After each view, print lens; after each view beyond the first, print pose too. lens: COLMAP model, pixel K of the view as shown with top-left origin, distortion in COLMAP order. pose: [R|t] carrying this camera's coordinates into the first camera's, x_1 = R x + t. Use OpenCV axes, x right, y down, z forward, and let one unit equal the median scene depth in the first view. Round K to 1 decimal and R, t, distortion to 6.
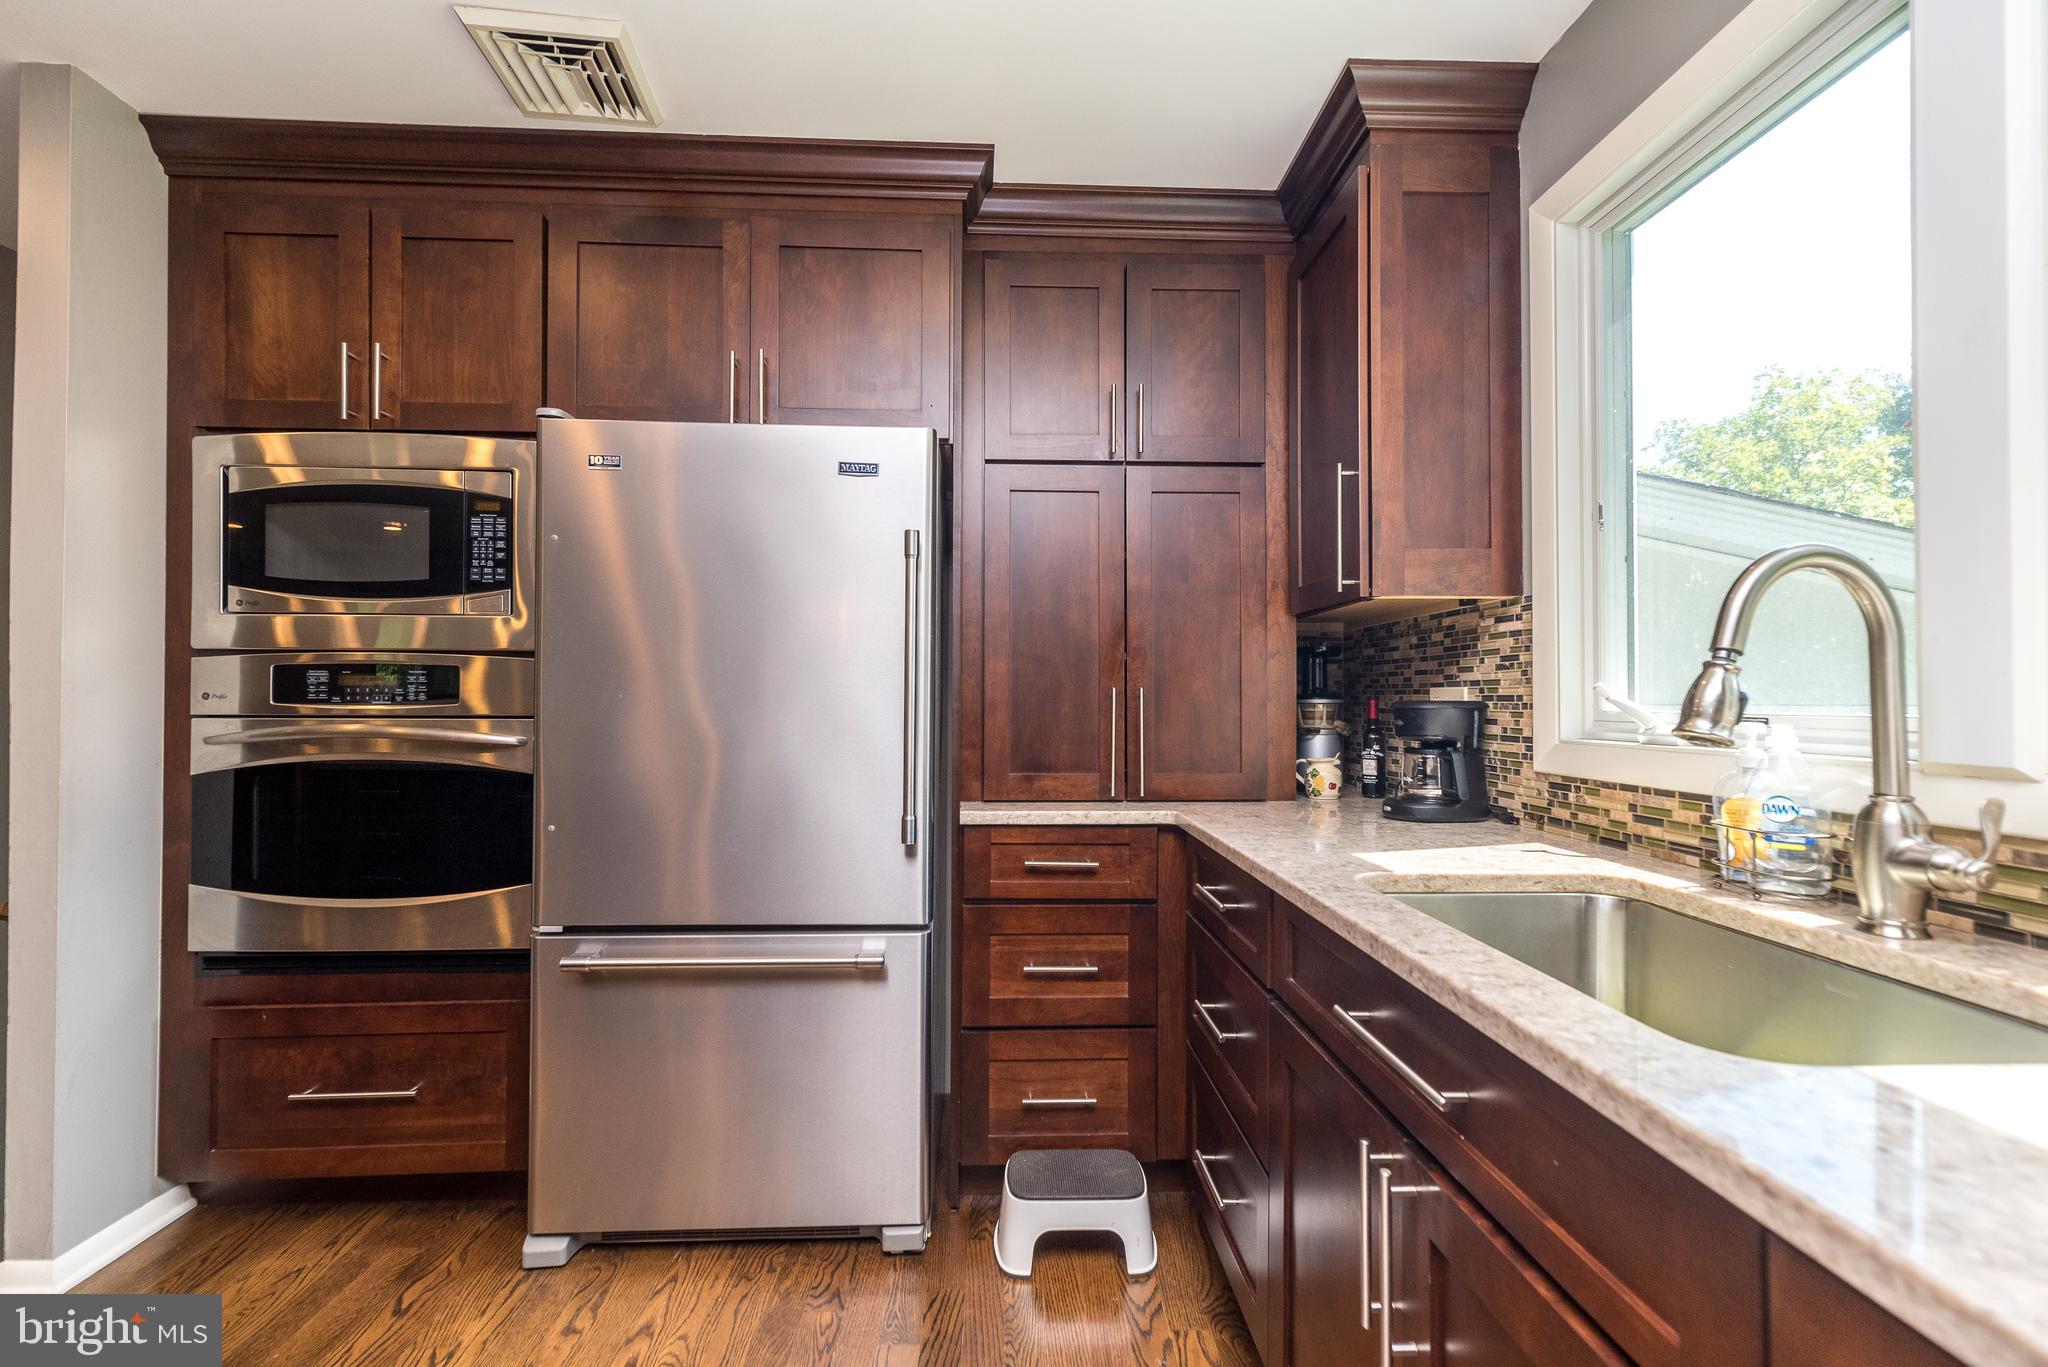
lens RADIAL K [[910.2, 0, 1023.2], [0, 910.2, 687.8], [0, 0, 1]] dist [0.006329, 0.000427]
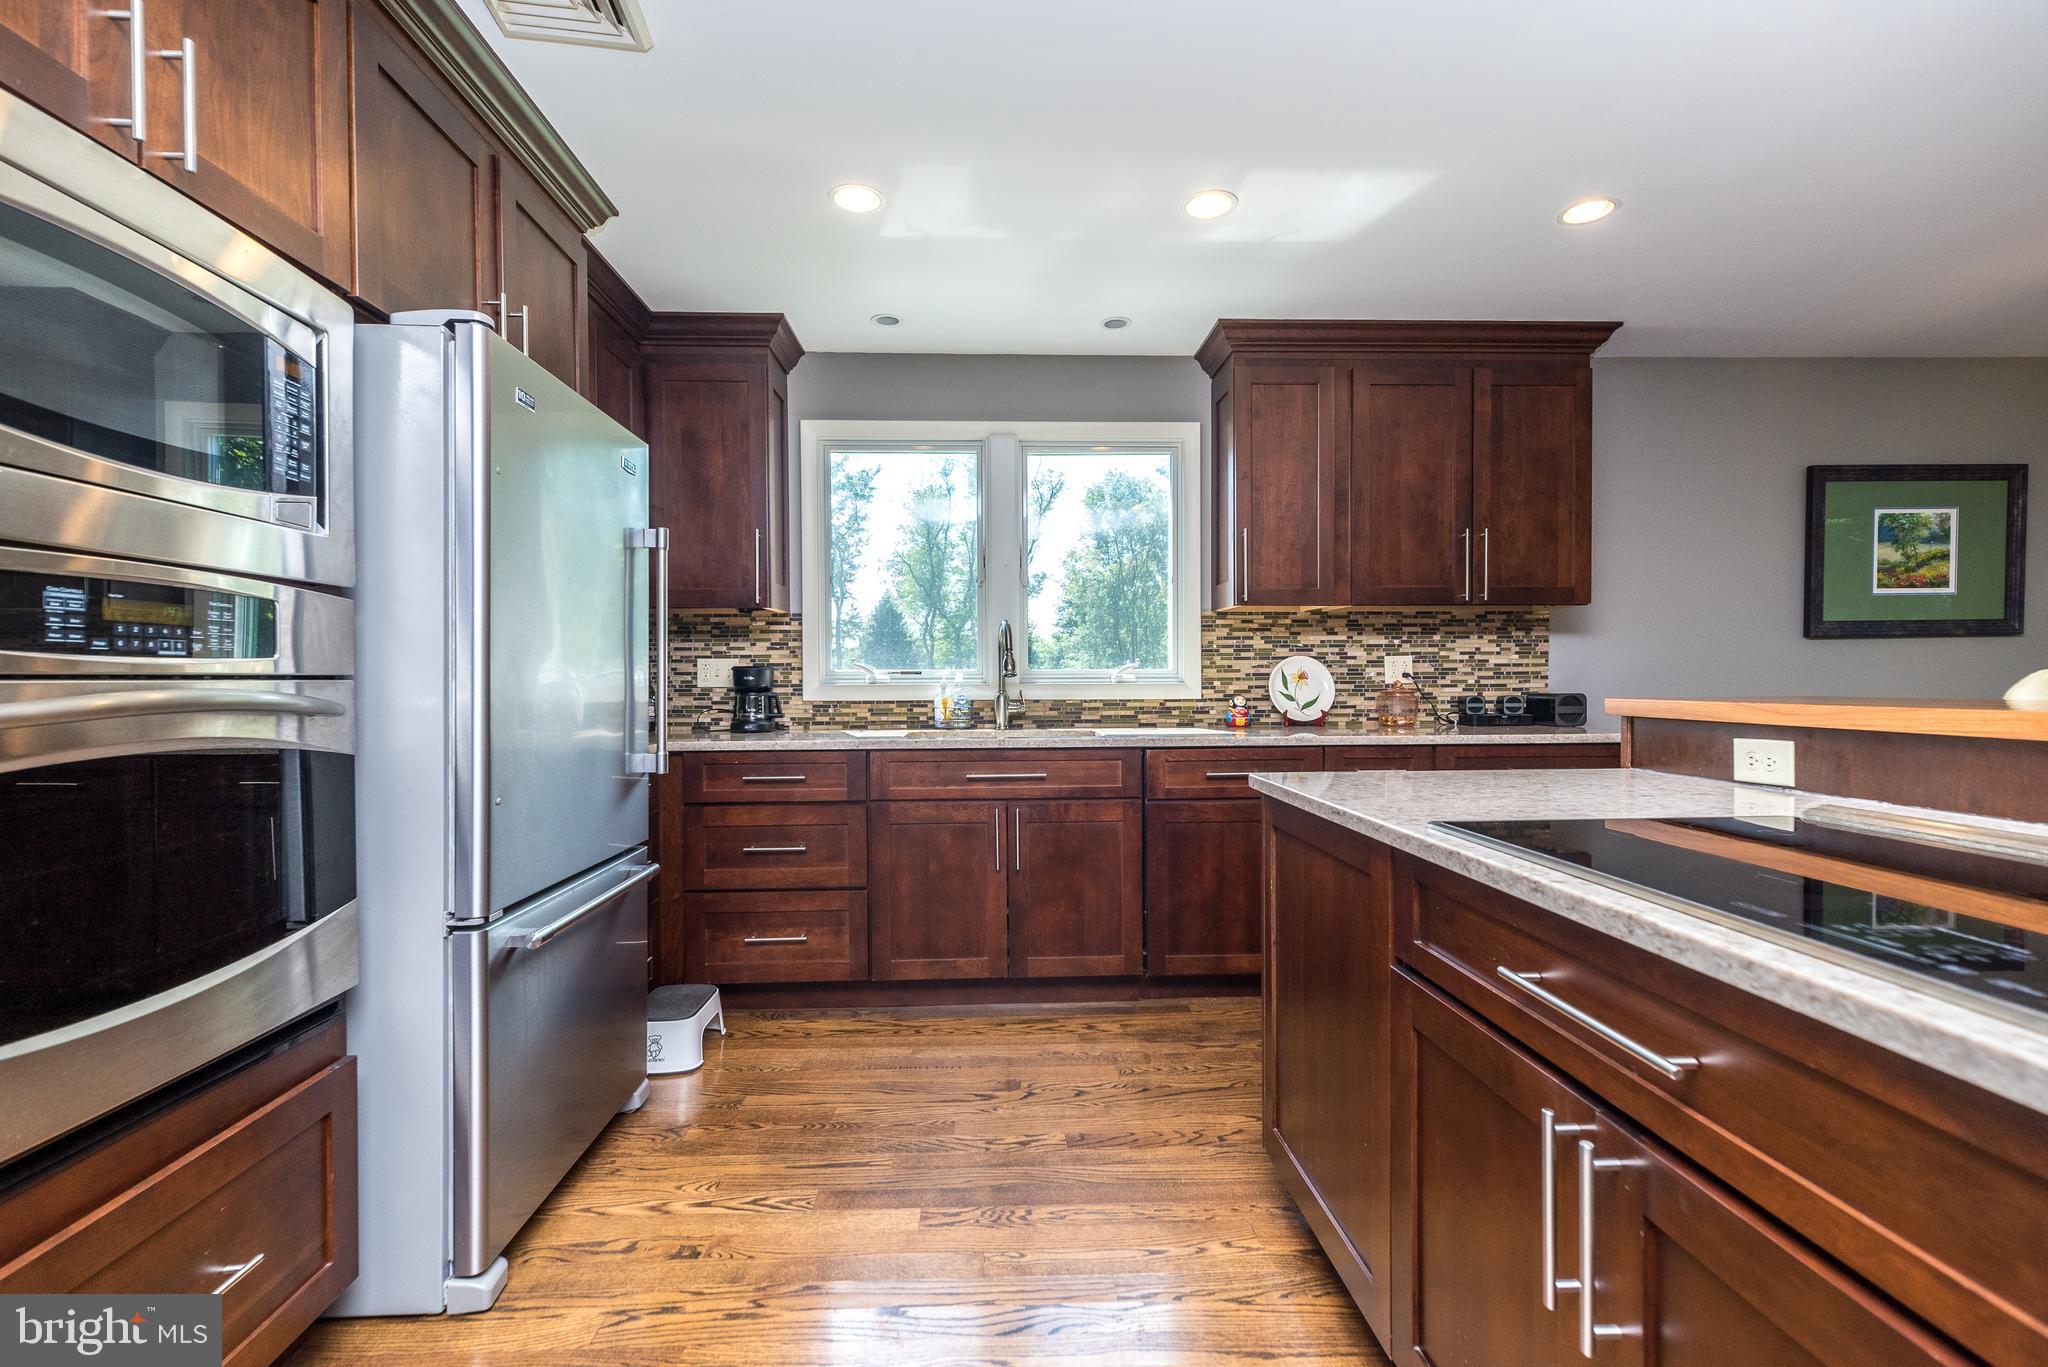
lens RADIAL K [[910.2, 0, 1023.2], [0, 910.2, 687.8], [0, 0, 1]] dist [0.006329, 0.000427]
pose [[-0.003467, -0.014759, 0.999885, -1.289027], [-0.008595, 0.999855, 0.014729, 0.025232], [-0.999957, -0.008543, -0.003593, 0.456973]]
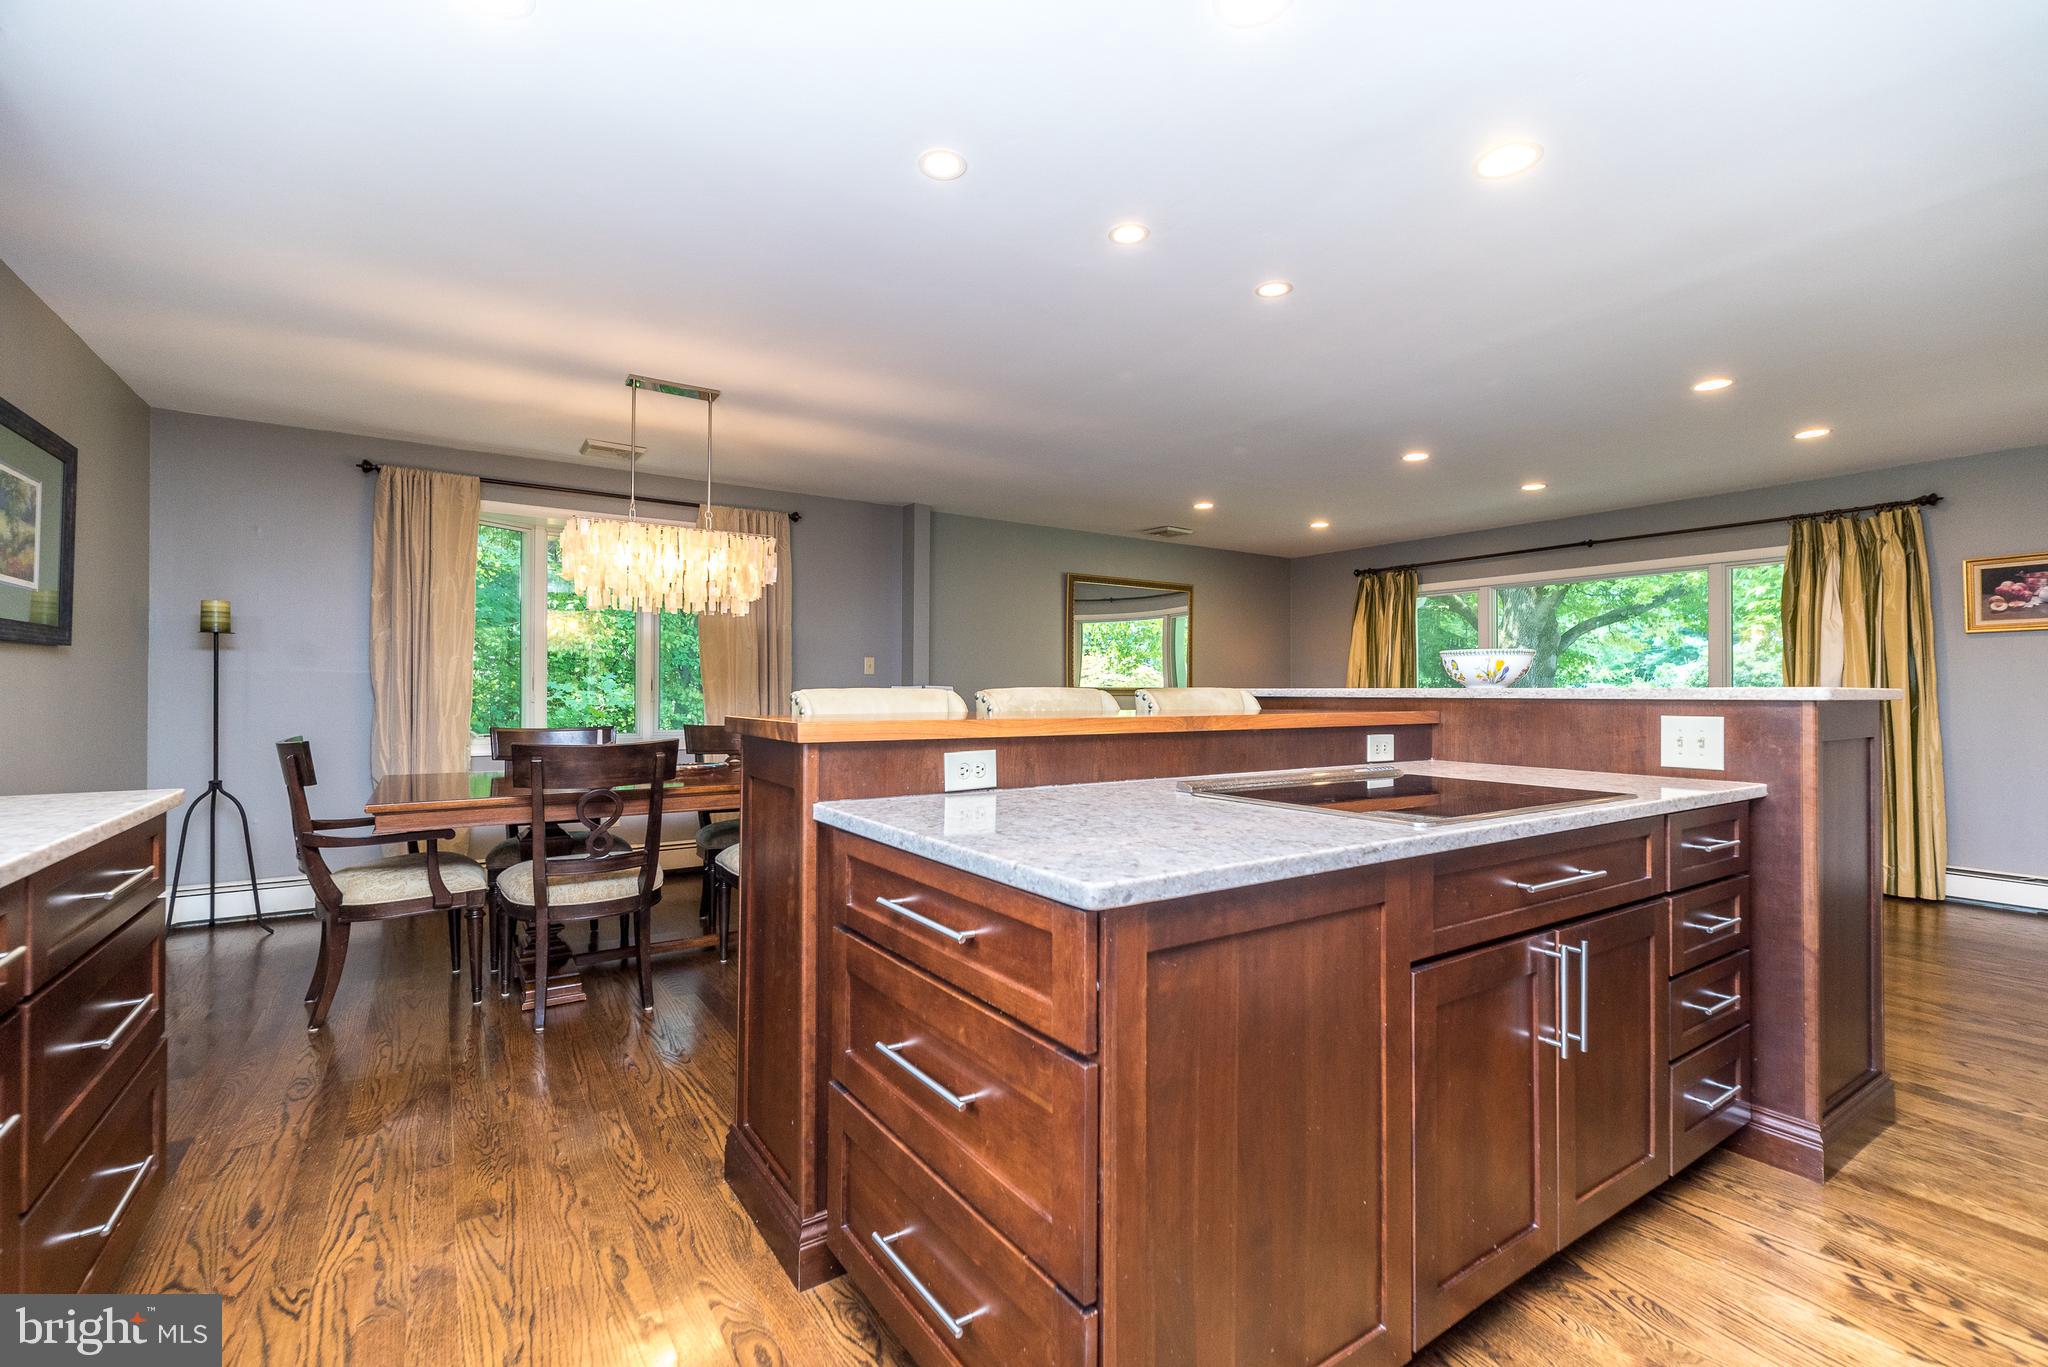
lens RADIAL K [[891.6, 0, 1025.9], [0, 891.6, 687.2], [0, 0, 1]] dist [0.007454, 0.000201]
pose [[-0.851327, -0.009188, -0.524555, -0.024501], [0.001249, 0.999808, -0.019540, 0.029411], [0.524634, -0.017290, -0.851152, 0.613866]]
